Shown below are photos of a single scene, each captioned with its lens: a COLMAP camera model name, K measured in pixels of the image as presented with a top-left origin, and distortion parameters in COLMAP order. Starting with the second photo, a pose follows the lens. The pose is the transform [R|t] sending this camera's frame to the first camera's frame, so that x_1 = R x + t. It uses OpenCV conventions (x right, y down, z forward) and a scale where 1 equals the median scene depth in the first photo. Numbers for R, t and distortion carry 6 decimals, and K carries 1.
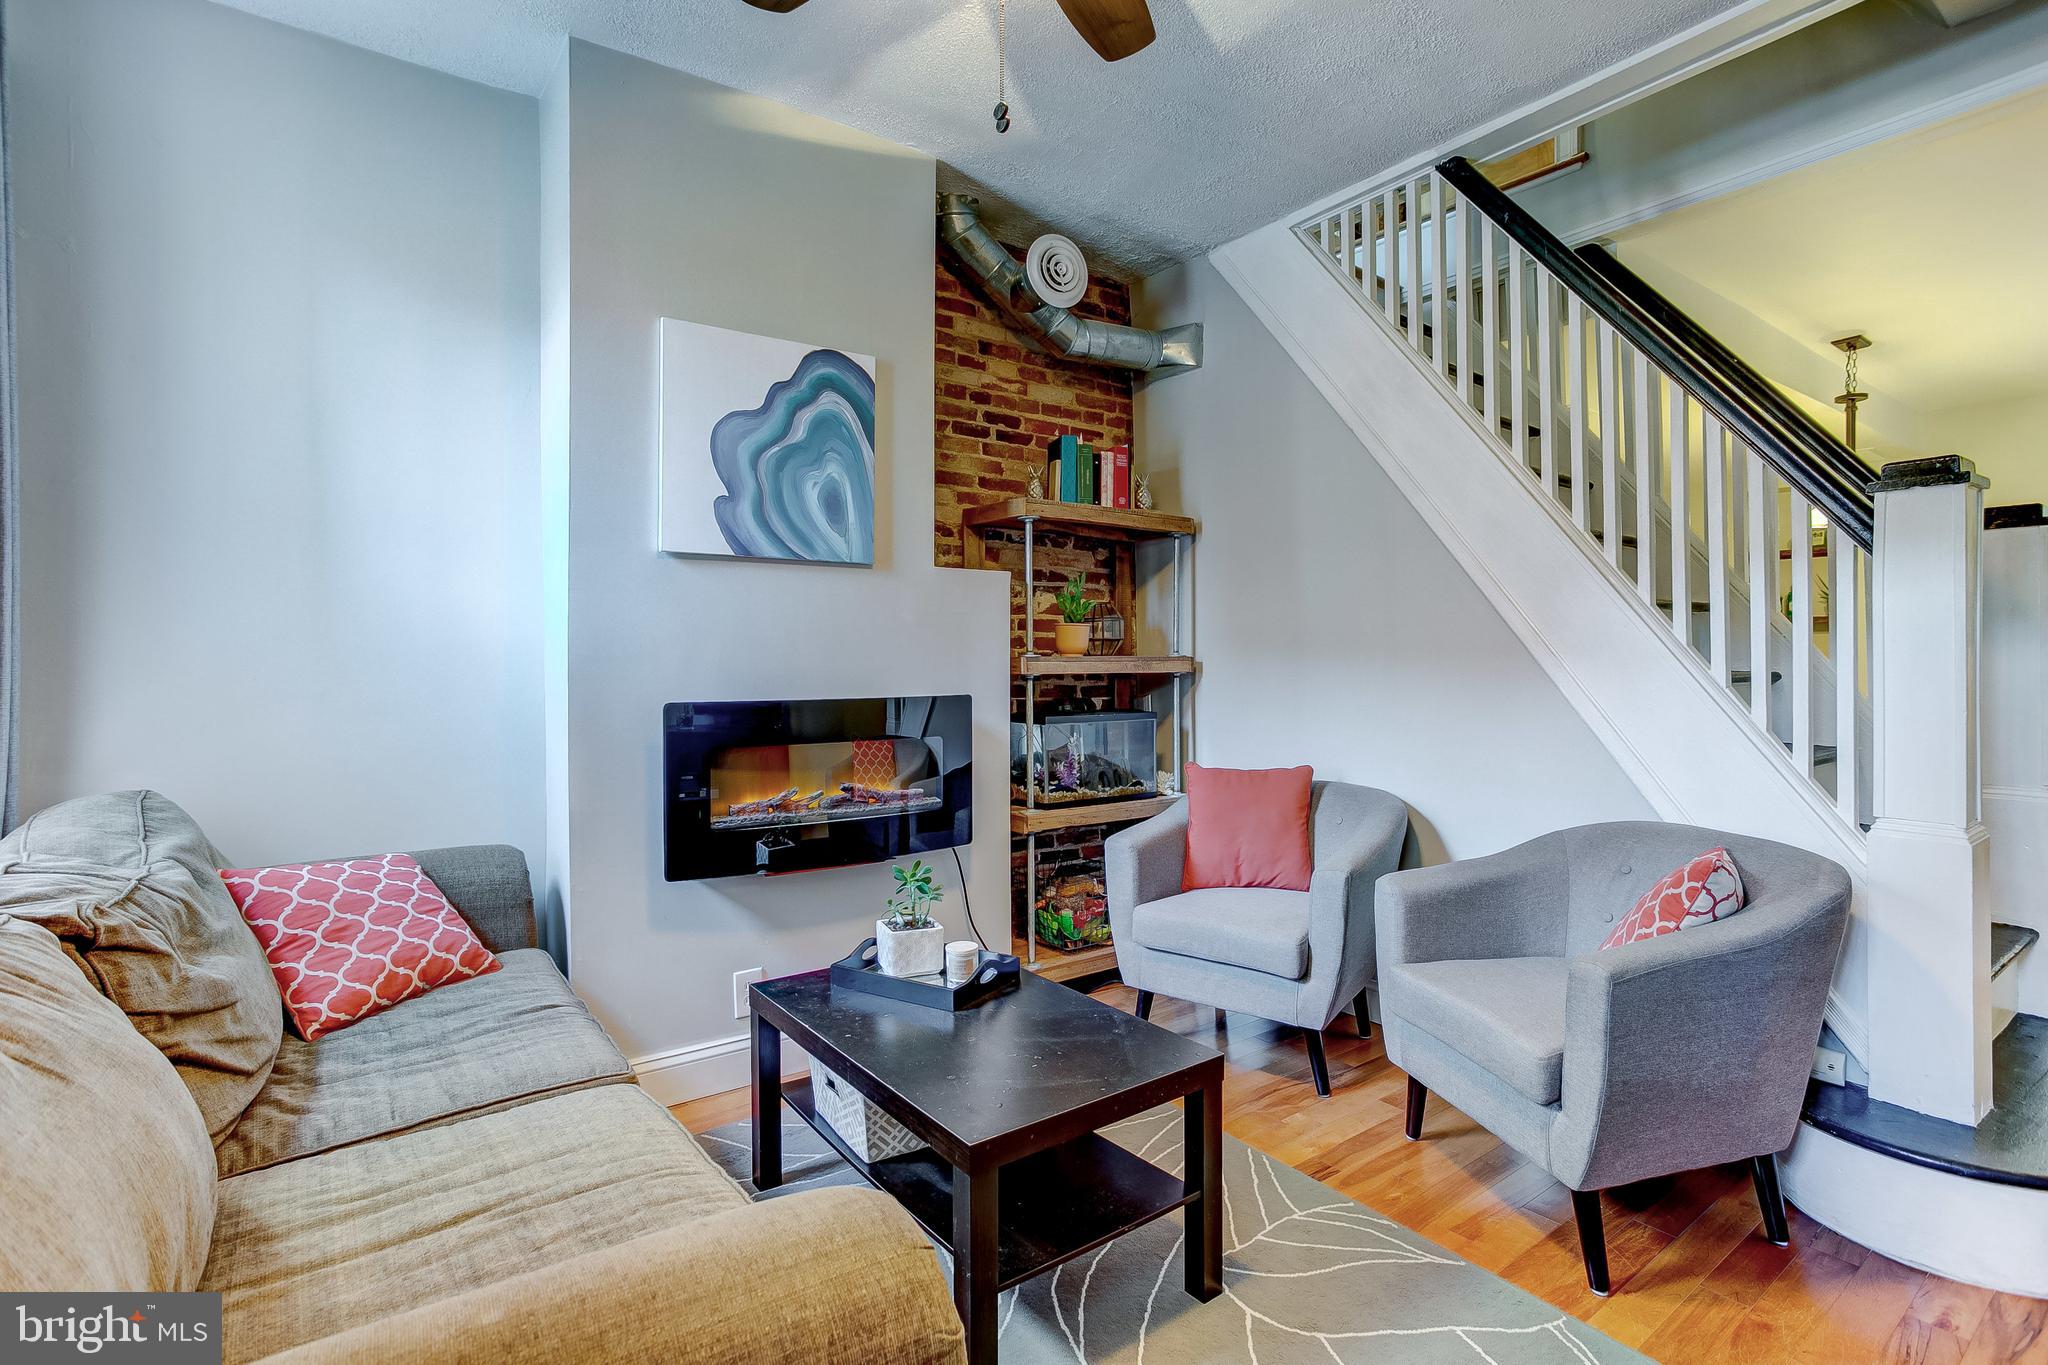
lens RADIAL K [[990.7, 0, 1038.2], [0, 990.7, 671.1], [0, 0, 1]] dist [-0.026480, 0.010449]
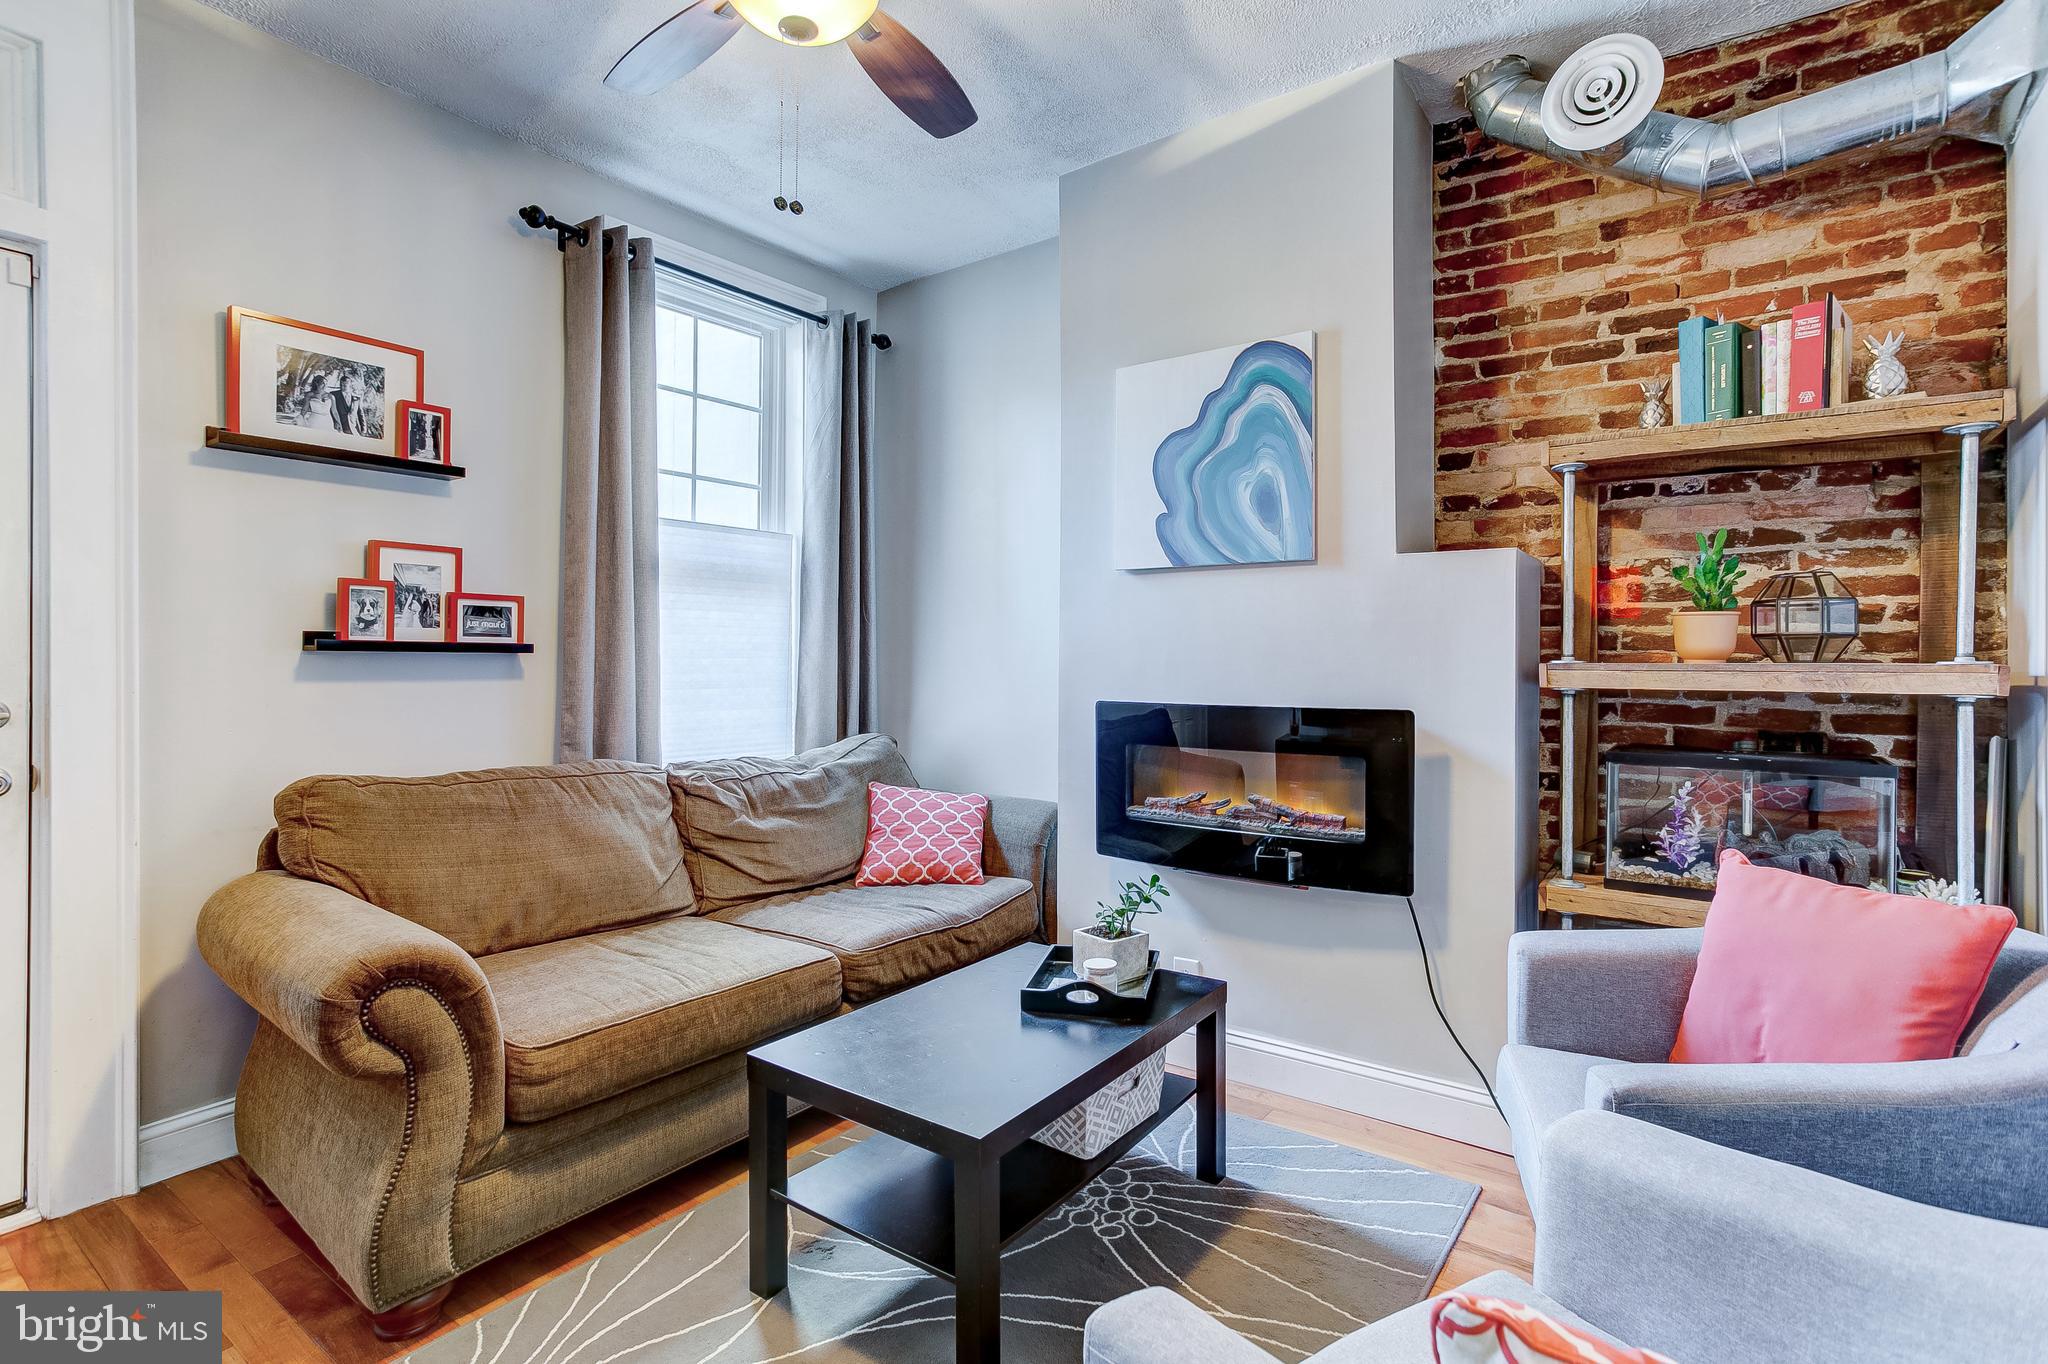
lens RADIAL K [[990.7, 0, 1028.4], [0, 990.7, 673.9], [0, 0, 1]] dist [-0.026480, 0.010449]
pose [[0.298426, 0.011654, -0.954362, 0.522025], [-0.018972, 0.999800, 0.006276, -0.003955], [0.954244, 0.016233, 0.298587, 0.411852]]
